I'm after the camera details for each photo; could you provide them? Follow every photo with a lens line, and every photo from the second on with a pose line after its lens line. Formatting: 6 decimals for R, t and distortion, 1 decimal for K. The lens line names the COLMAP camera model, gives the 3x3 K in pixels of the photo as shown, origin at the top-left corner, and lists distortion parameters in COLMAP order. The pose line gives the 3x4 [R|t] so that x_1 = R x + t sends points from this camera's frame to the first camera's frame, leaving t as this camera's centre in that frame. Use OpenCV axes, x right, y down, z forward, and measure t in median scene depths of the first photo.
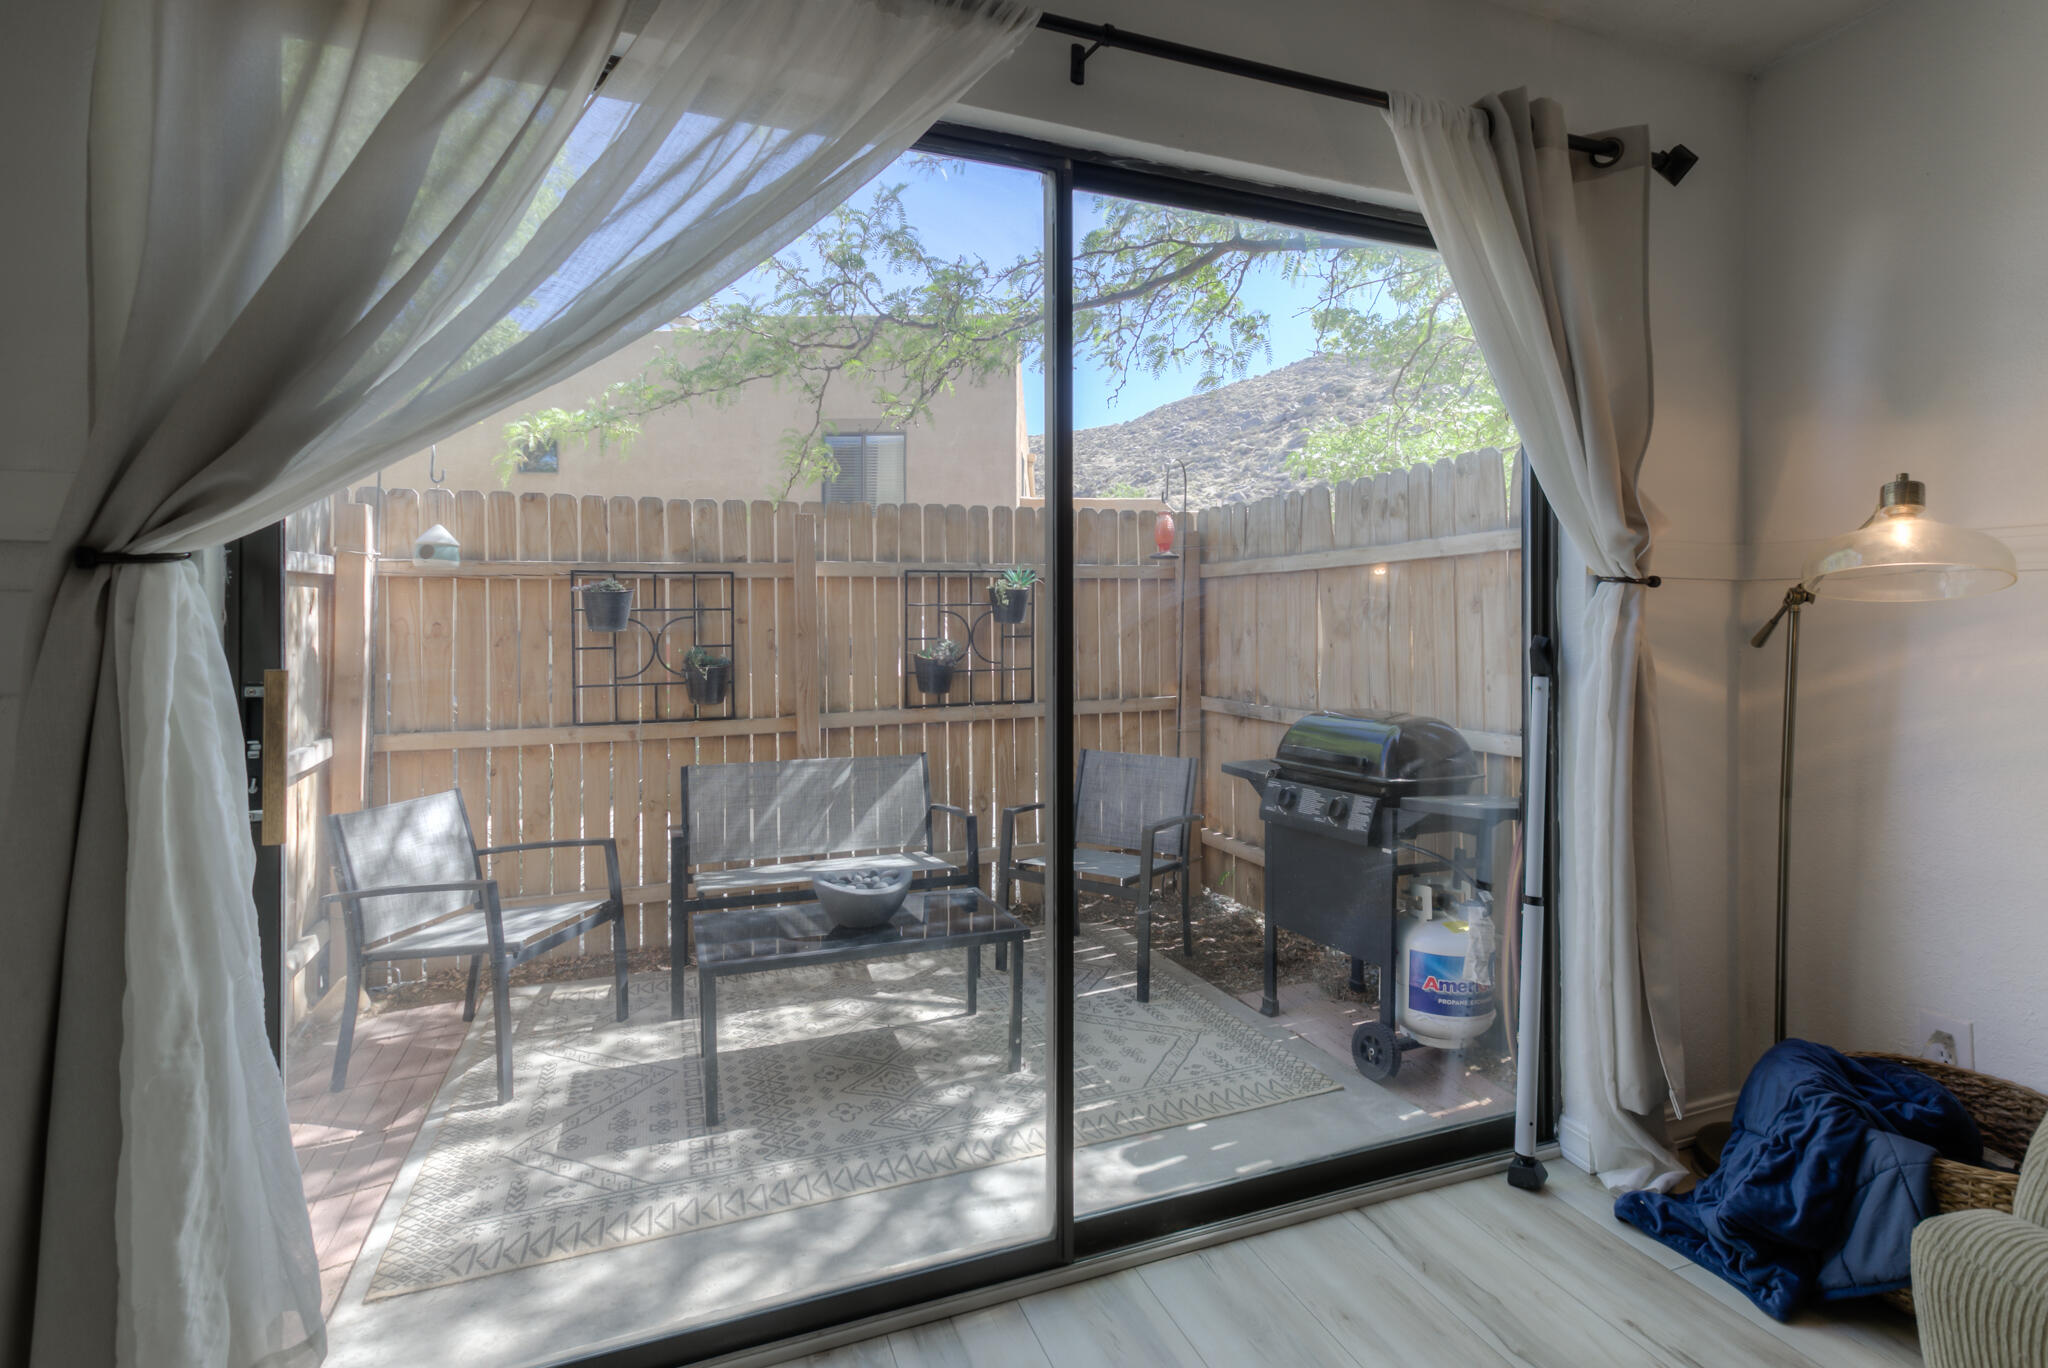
lens RADIAL K [[1004.6, 0, 1022.8], [0, 1004.6, 621.0], [0, 0, 1]] dist [0.002735, 0.000438]
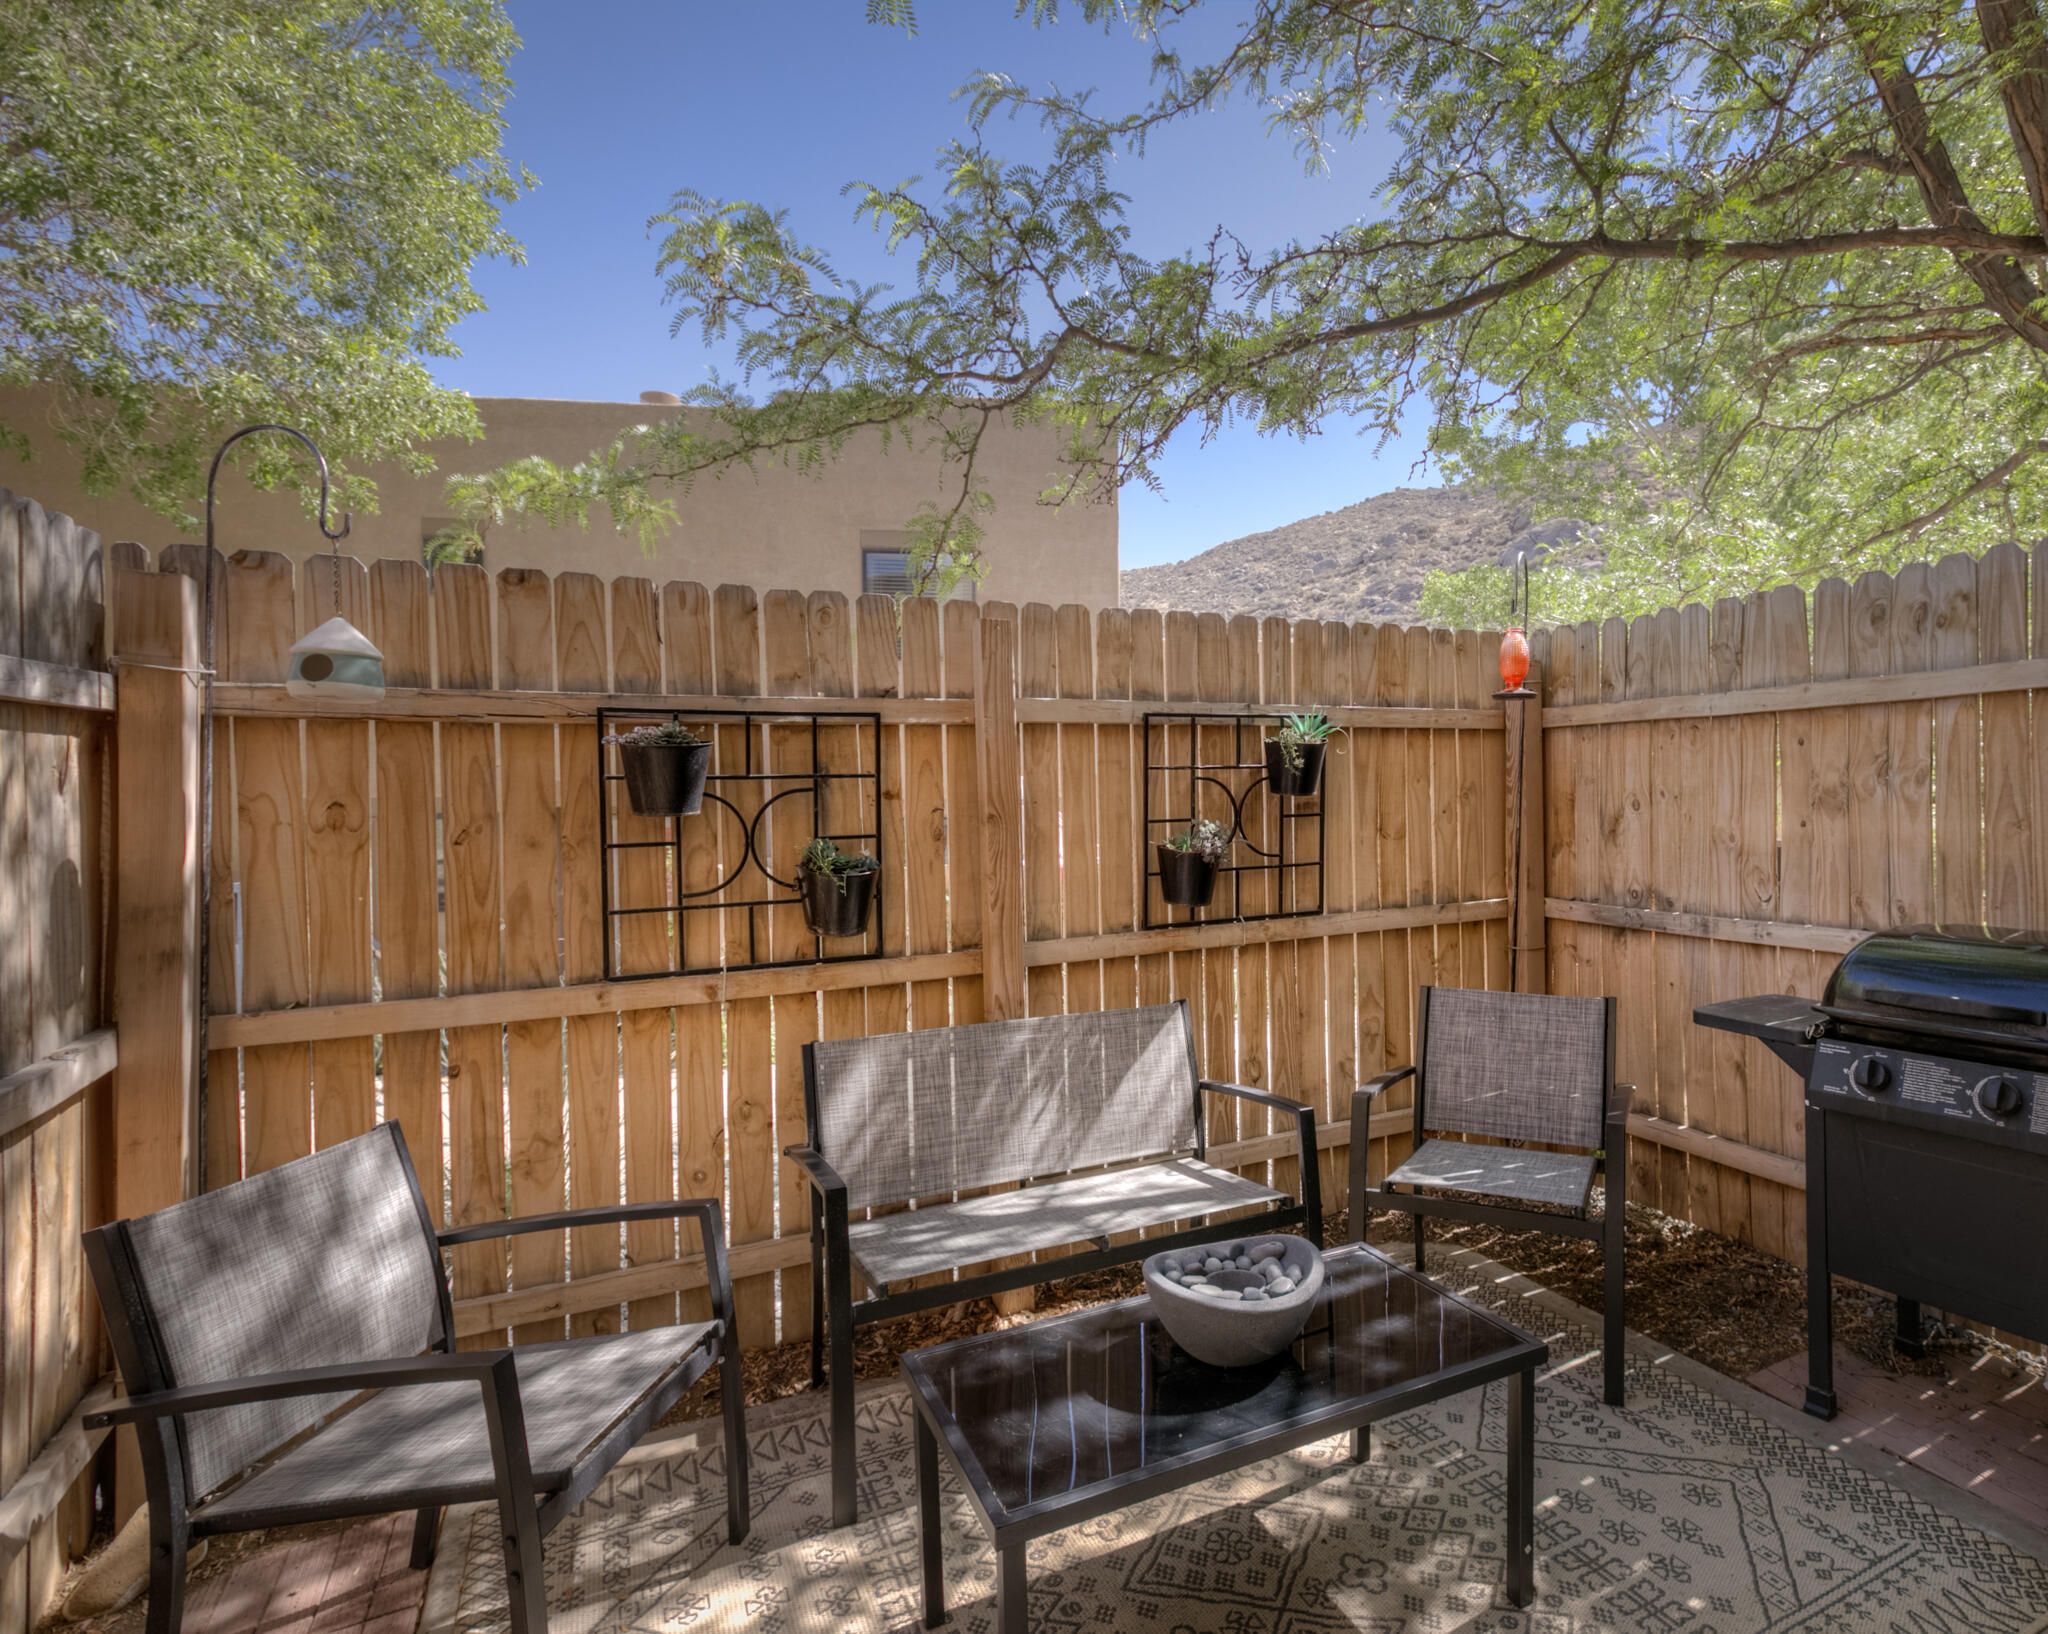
lens RADIAL K [[1173.8, 0, 1249.5], [0, 1173.8, 805.9], [0, 0, 1]] dist [0.001273, 0.004834]
pose [[0.988134, -0.009377, 0.153306, -0.179330], [0.007654, 0.999901, 0.011825, -0.000286], [-0.153402, -0.010512, 0.988108, 0.276088]]
